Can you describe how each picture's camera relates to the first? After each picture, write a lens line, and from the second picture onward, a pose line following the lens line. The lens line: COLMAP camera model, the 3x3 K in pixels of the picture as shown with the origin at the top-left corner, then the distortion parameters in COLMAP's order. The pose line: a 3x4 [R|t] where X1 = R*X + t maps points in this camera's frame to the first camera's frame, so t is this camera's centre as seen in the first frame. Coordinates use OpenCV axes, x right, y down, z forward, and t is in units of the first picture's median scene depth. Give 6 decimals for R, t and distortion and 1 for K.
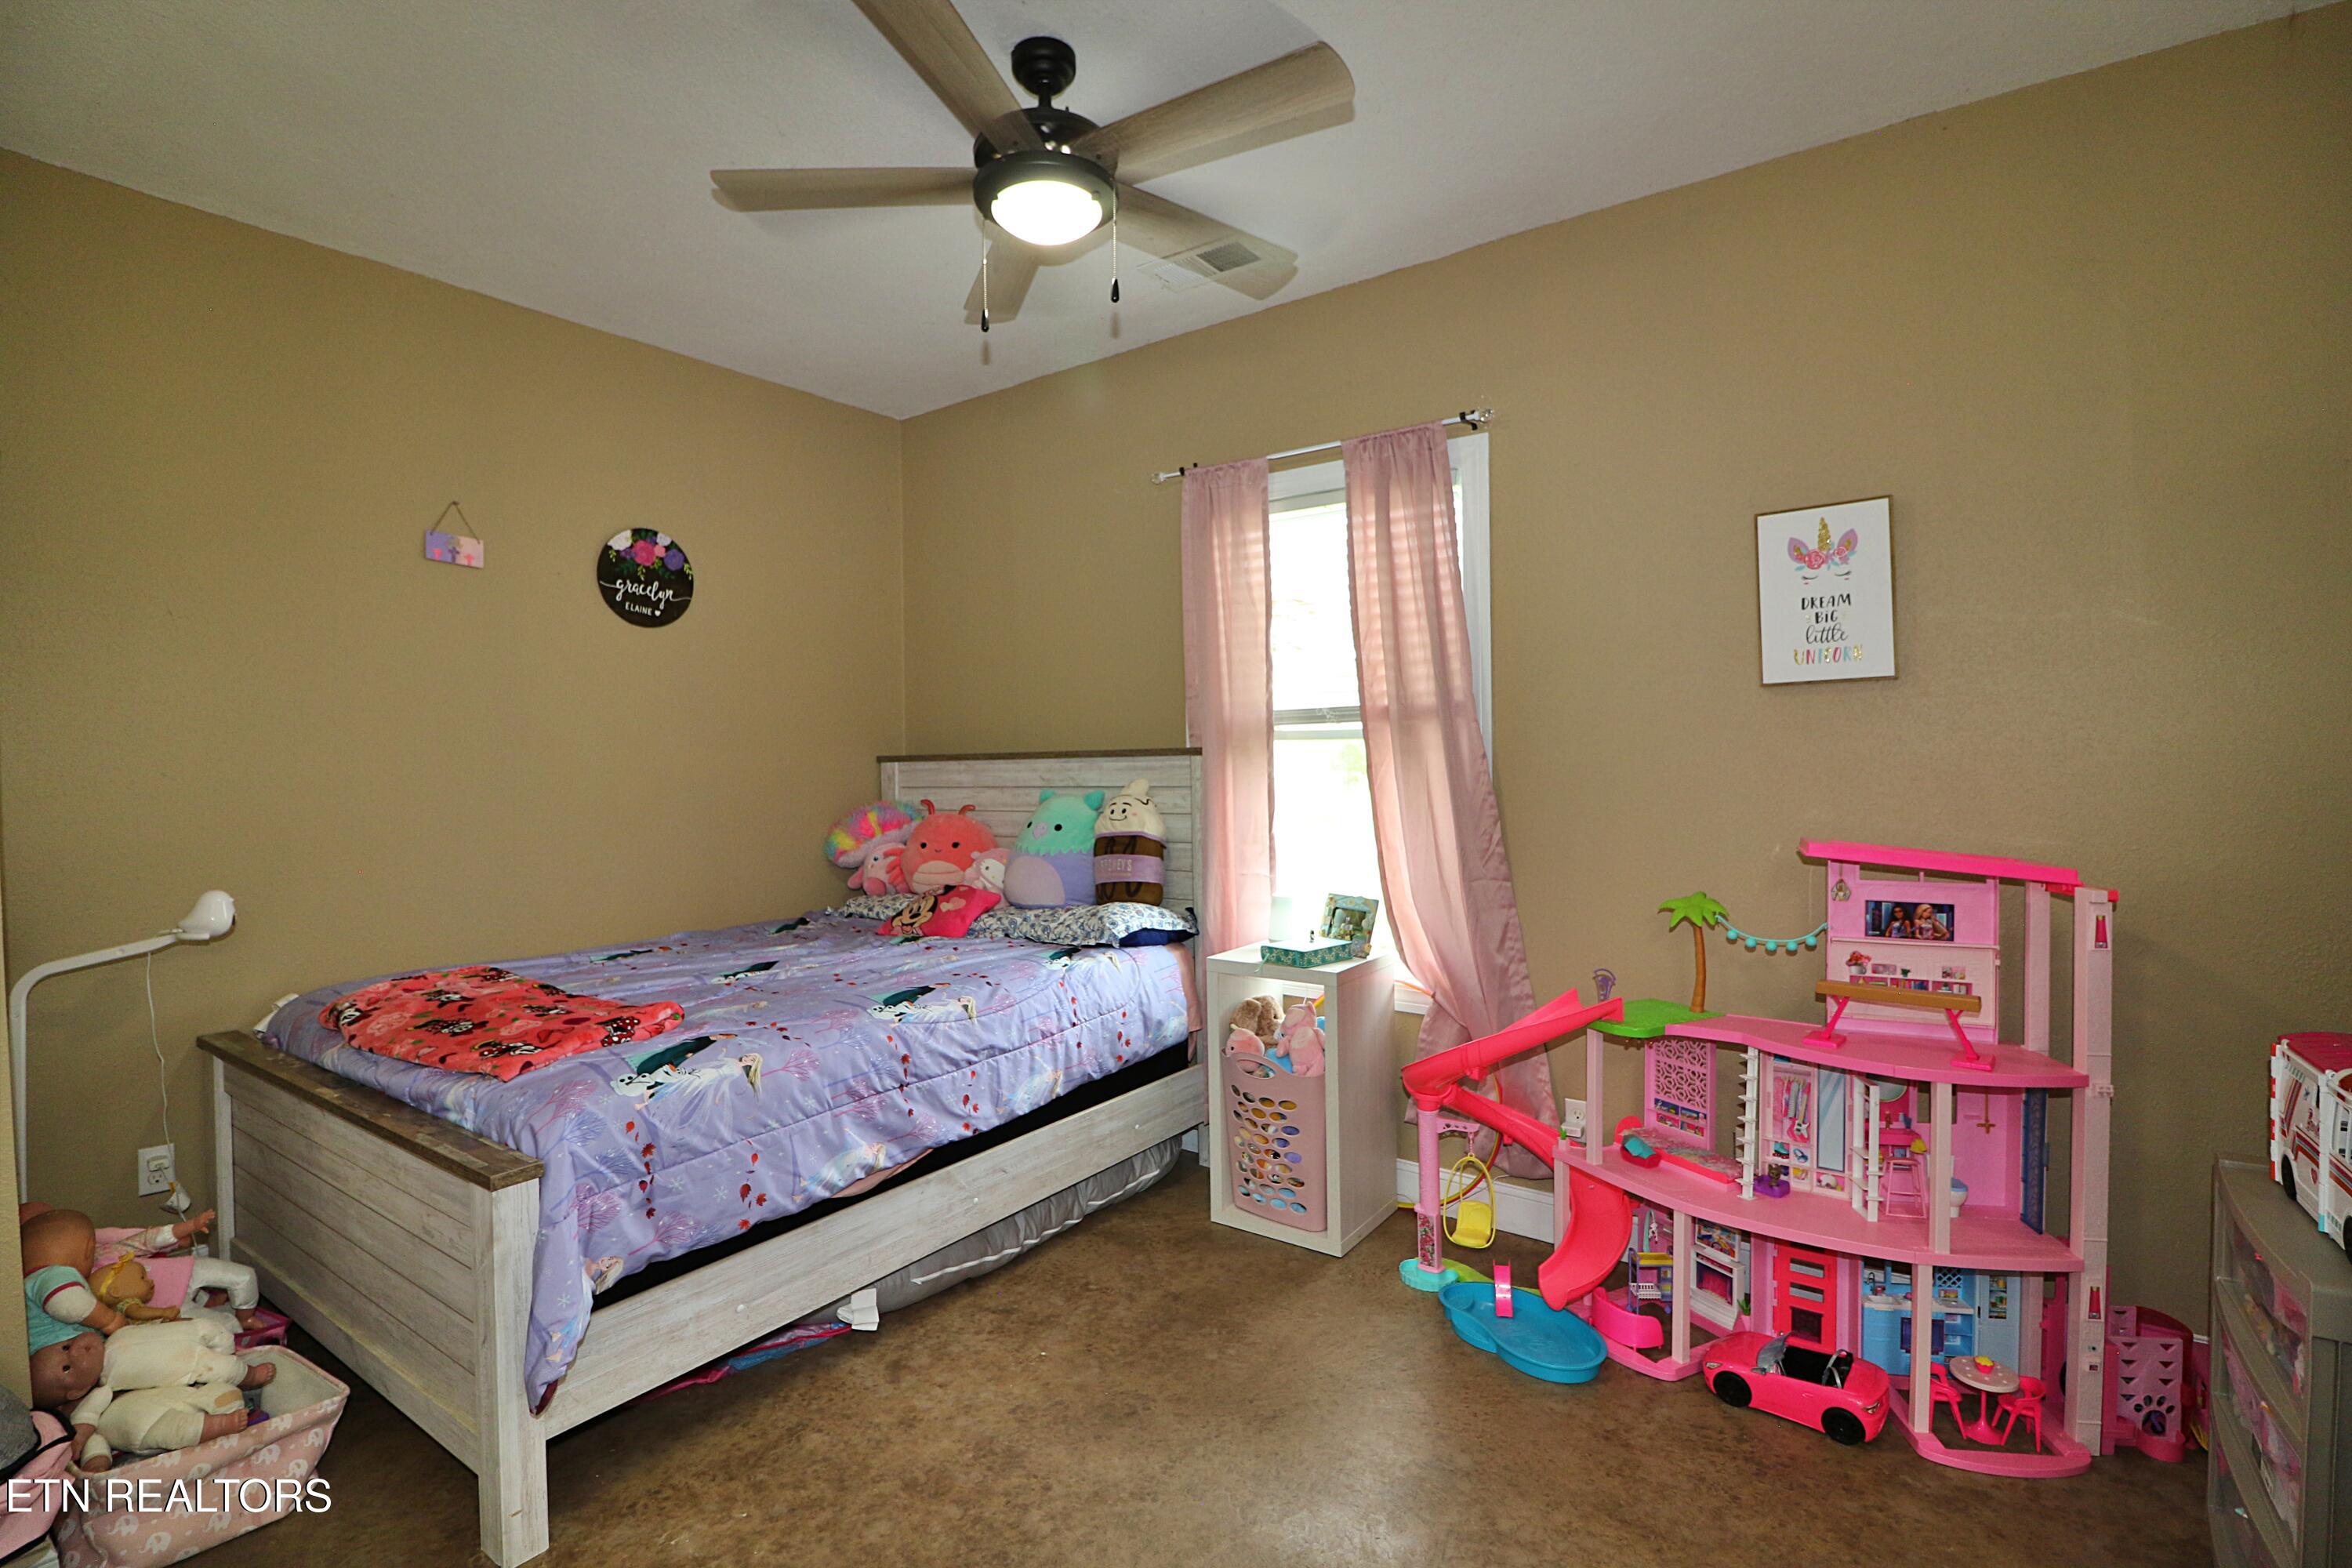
lens RADIAL K [[1076.5, 0, 1156.9], [0, 1076.5, 767.4], [0, 0, 1]] dist [-0.008367, -0.007840]
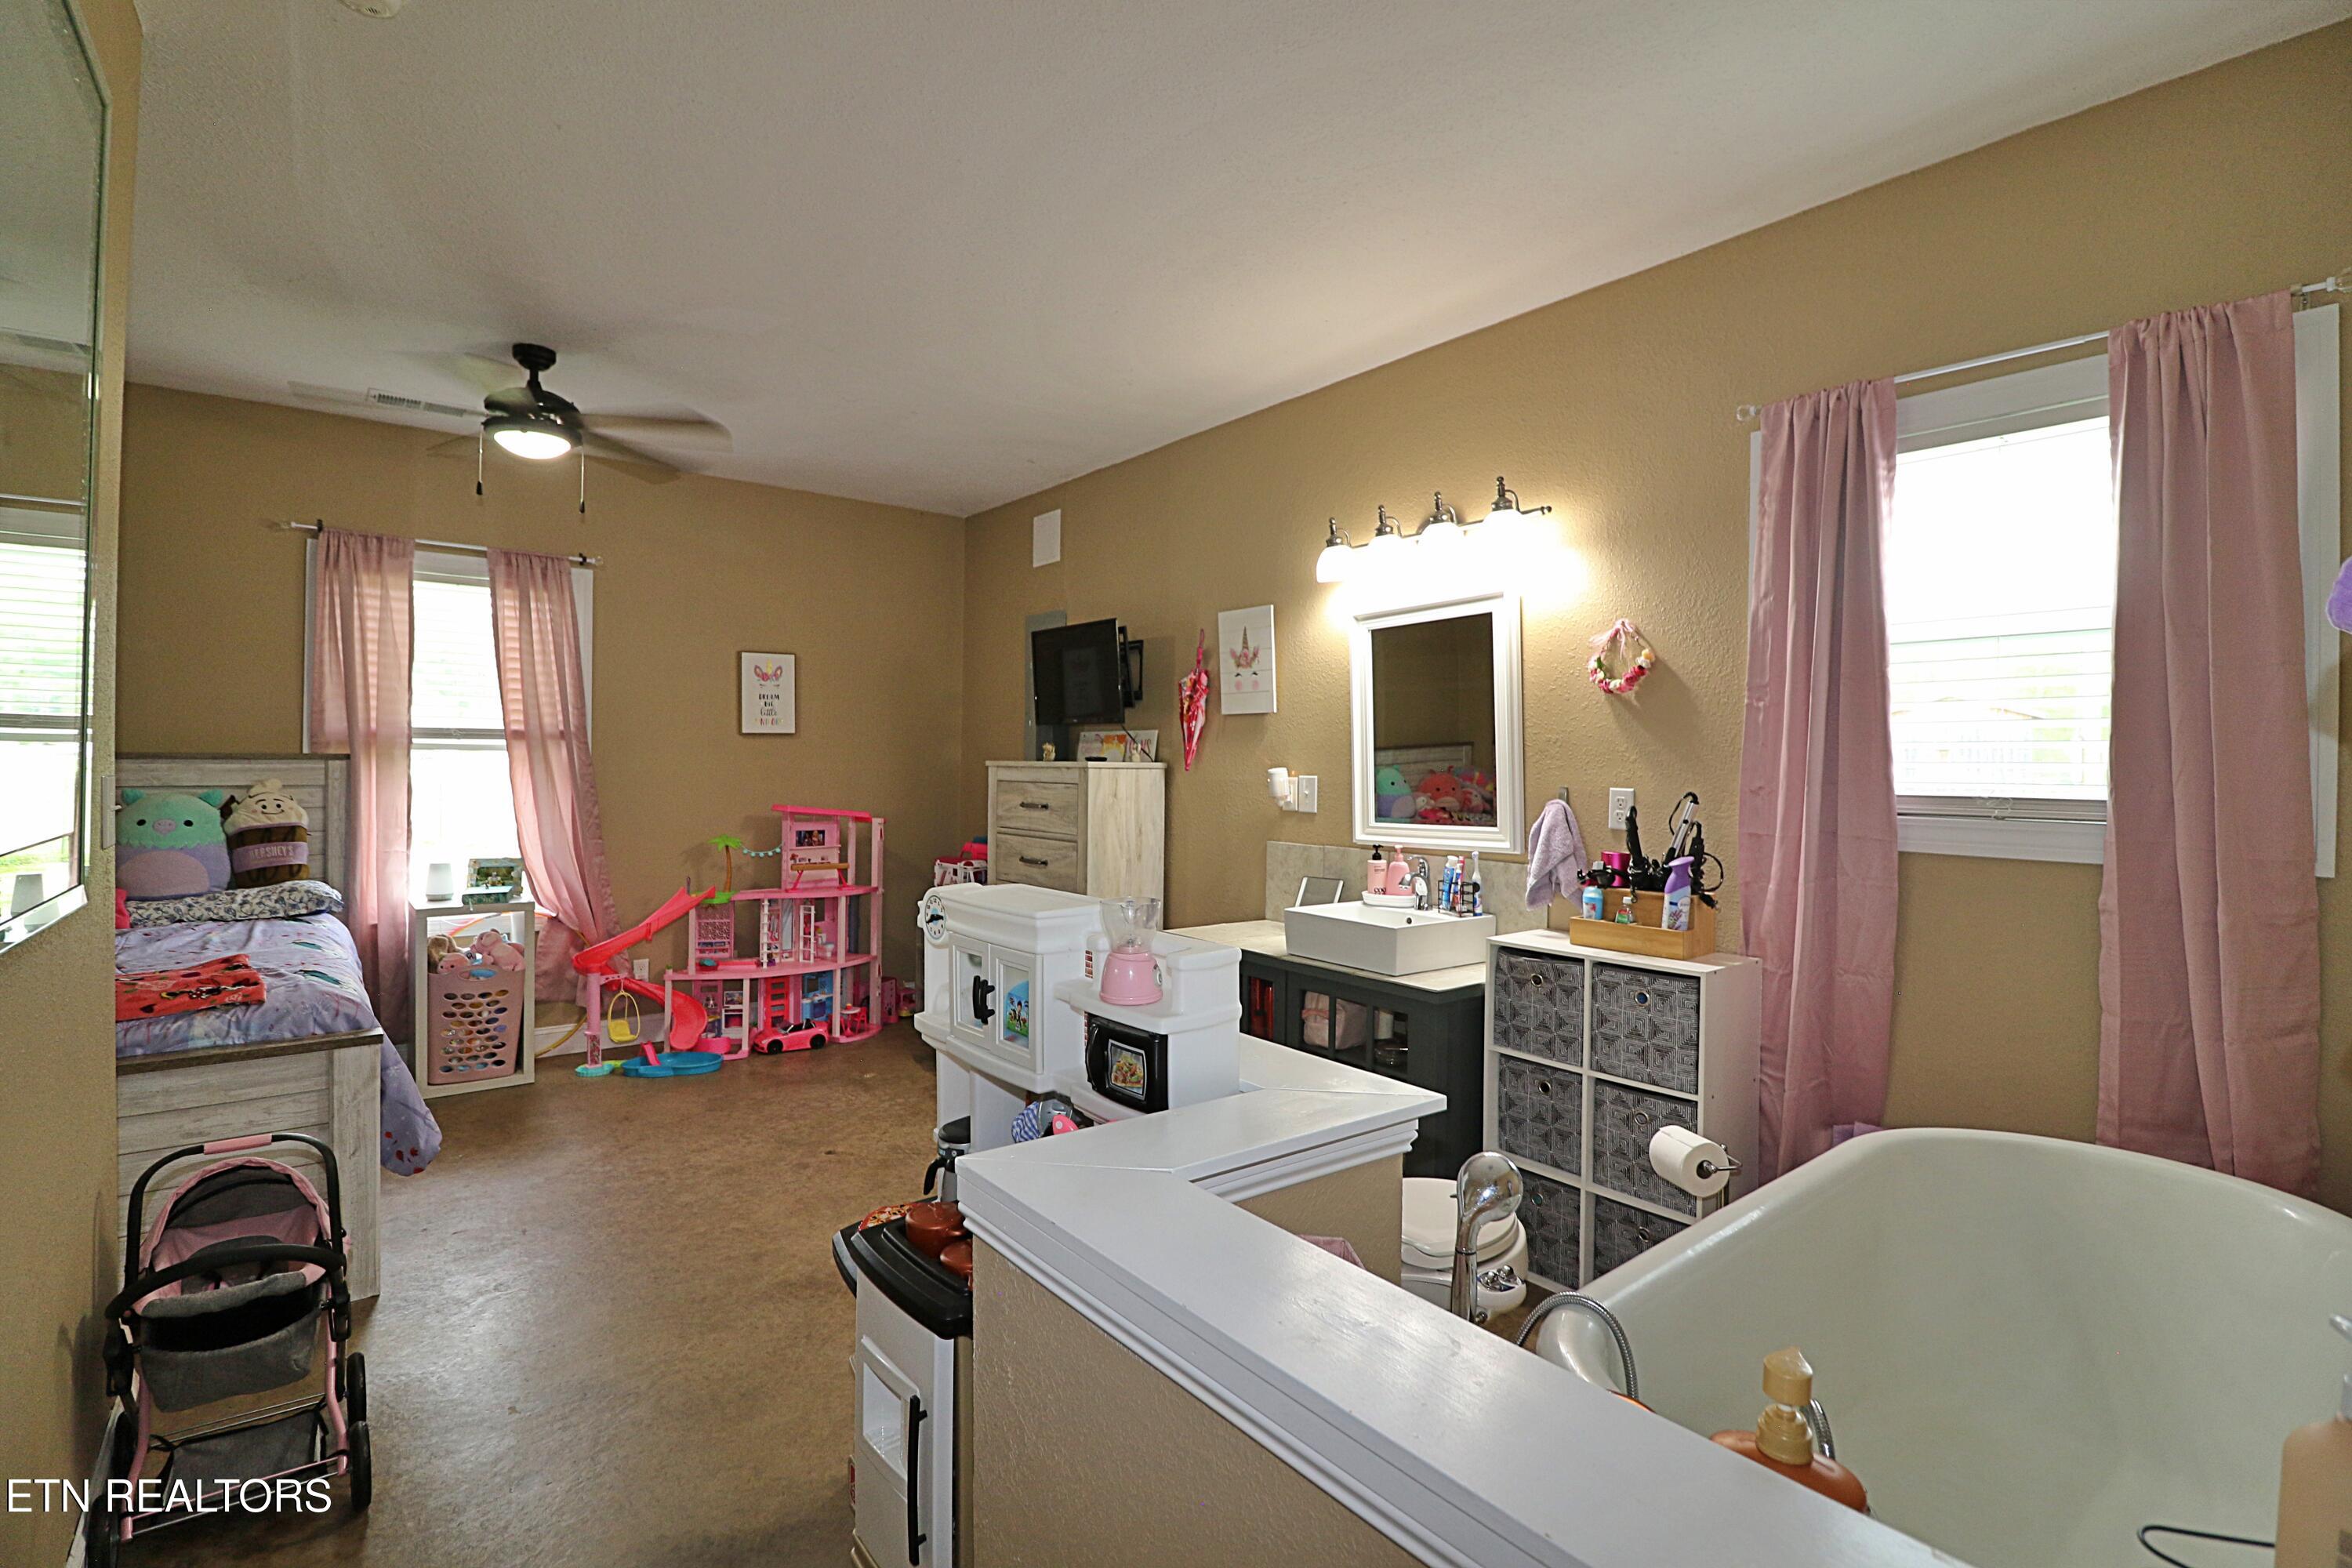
lens RADIAL K [[1076.5, 0, 1175.0], [0, 1076.5, 765.6], [0, 0, 1]] dist [-0.008367, -0.007840]
pose [[0.258775, 0.010441, 0.965881, -1.027517], [-0.008426, 0.999928, -0.008551, -0.002287], [-0.965901, -0.005926, 0.258845, -0.289720]]
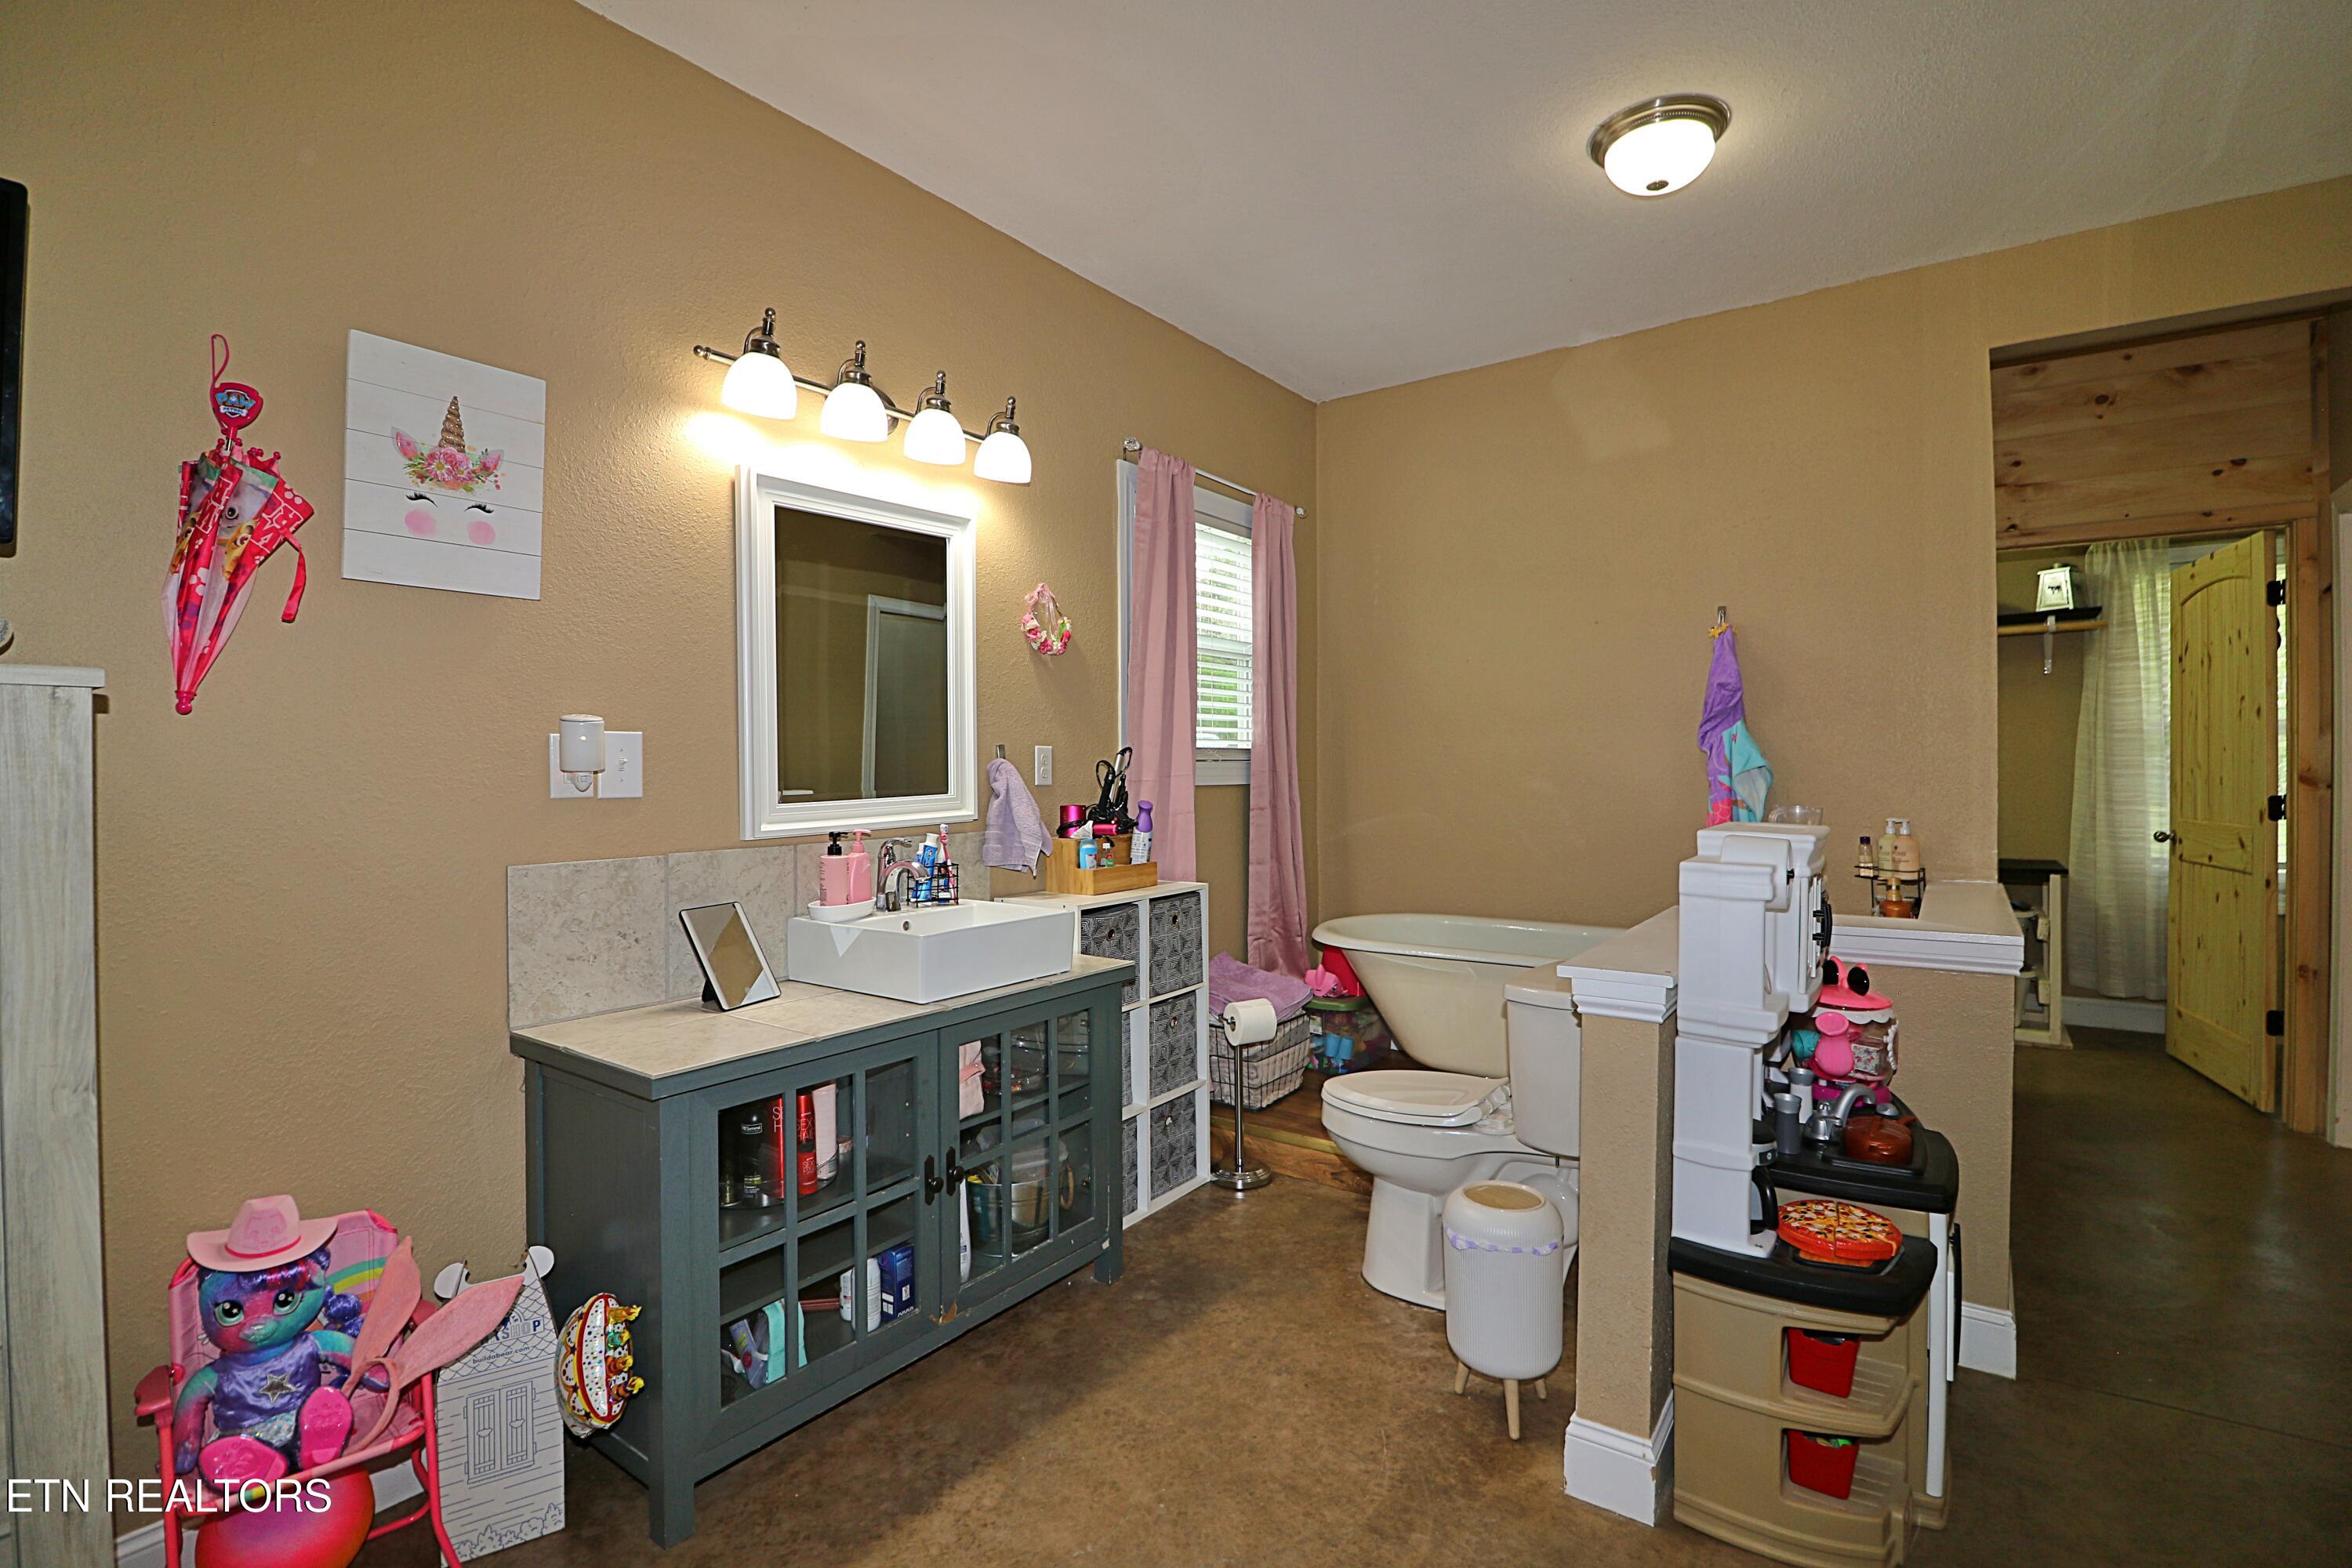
lens RADIAL K [[1076.5, 0, 1179.7], [0, 1076.5, 770.0], [0, 0, 1]] dist [-0.008367, -0.007840]
pose [[-0.999836, 0.016244, -0.008008, -0.102266], [0.016155, 0.999808, 0.011088, 0.020864], [0.008187, 0.010957, -0.999906, 0.580606]]
